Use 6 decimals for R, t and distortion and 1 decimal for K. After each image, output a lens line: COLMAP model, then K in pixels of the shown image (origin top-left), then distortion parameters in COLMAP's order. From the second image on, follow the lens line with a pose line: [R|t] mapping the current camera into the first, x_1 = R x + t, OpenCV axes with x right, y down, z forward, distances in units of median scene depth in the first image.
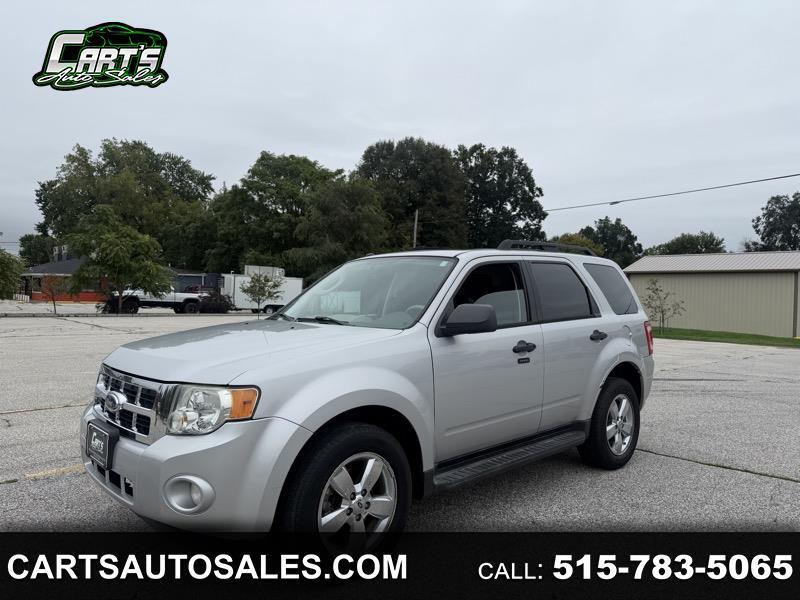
lens RADIAL K [[554.2, 0, 400.0], [0, 554.2, 300.0], [0, 0, 1]] dist [-0.018056, -0.000198]
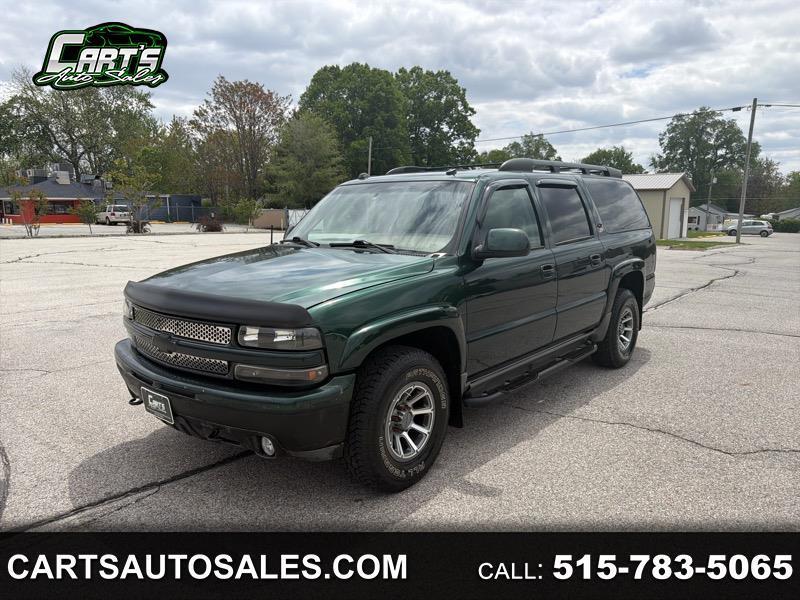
lens RADIAL K [[564.1, 0, 400.0], [0, 564.1, 300.0], [0, 0, 1]] dist [0.010453, -0.006870]
pose [[0.990814, -0.041149, 0.128817, -0.050753], [0.021184, 0.988048, 0.152681, -0.003510], [-0.133560, -0.148550, 0.979844, -0.134692]]
